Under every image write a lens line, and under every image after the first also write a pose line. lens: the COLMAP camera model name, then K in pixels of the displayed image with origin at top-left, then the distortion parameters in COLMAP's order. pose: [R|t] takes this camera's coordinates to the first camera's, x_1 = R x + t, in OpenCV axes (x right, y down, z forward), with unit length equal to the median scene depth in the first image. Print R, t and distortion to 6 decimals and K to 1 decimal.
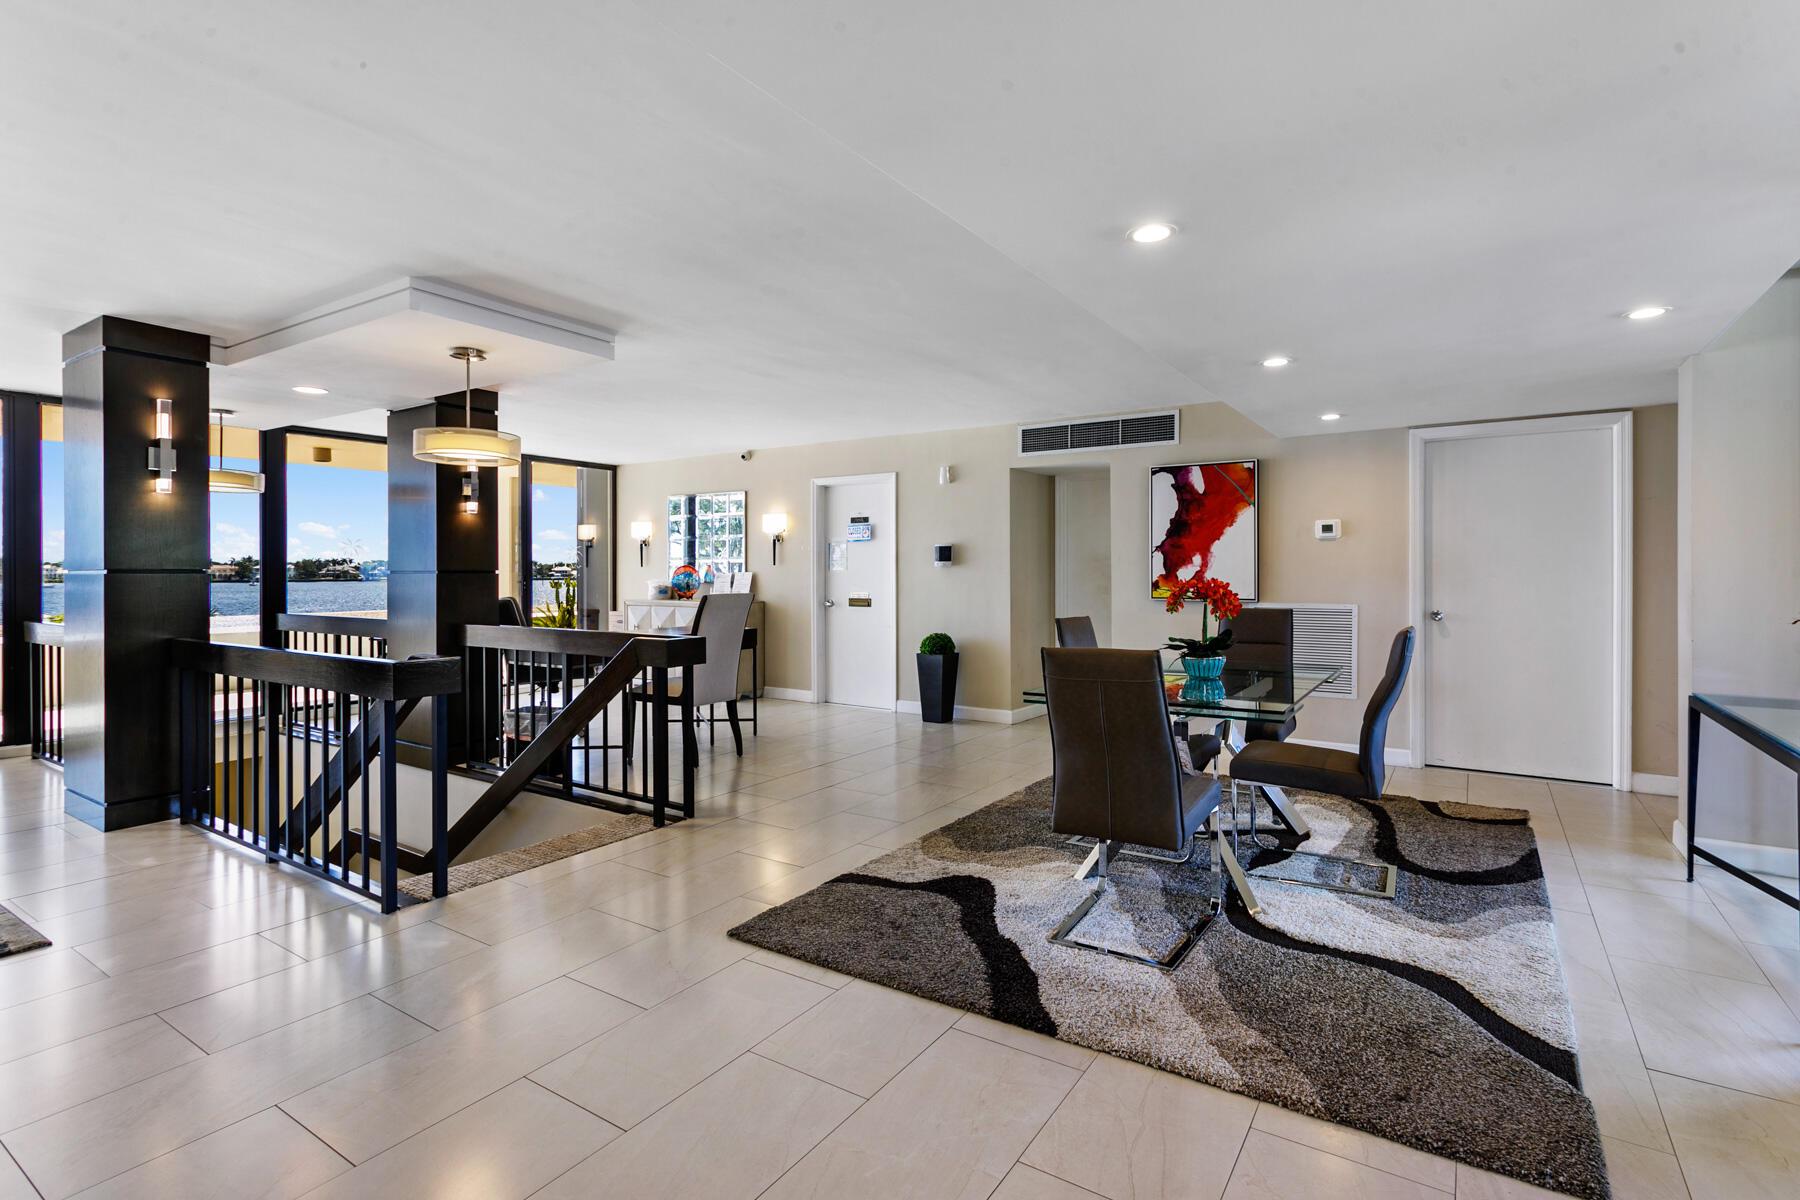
lens RADIAL K [[869.9, 0, 900.0], [0, 869.9, 600.0], [0, 0, 1]] dist [0.005059, 0.000551]
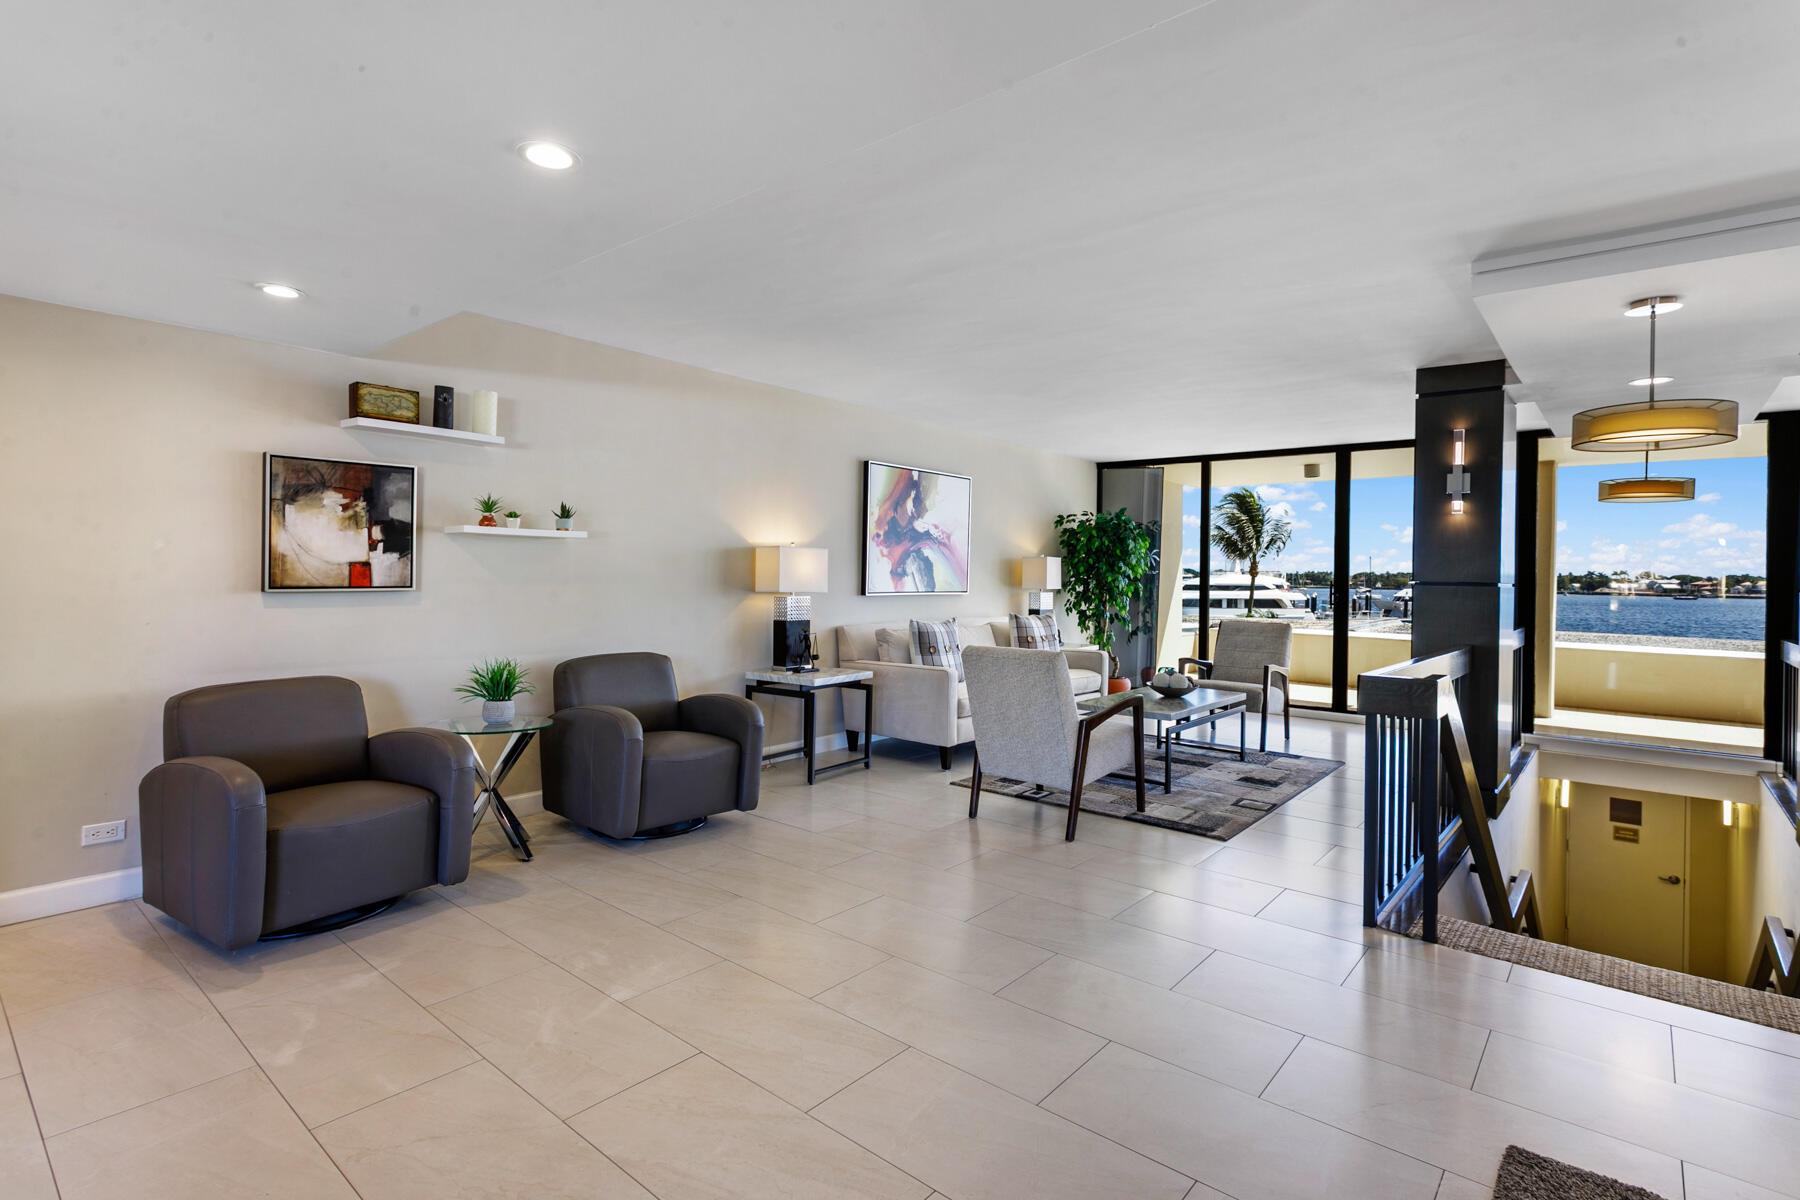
lens RADIAL K [[869.9, 0, 900.0], [0, 869.9, 600.0], [0, 0, 1]] dist [0.005059, 0.000551]
pose [[-0.120201, 0.029294, -0.992317, 0.349078], [-0.050850, 0.998071, 0.035624, -0.016137], [0.991446, 0.054742, -0.118479, 0.436115]]
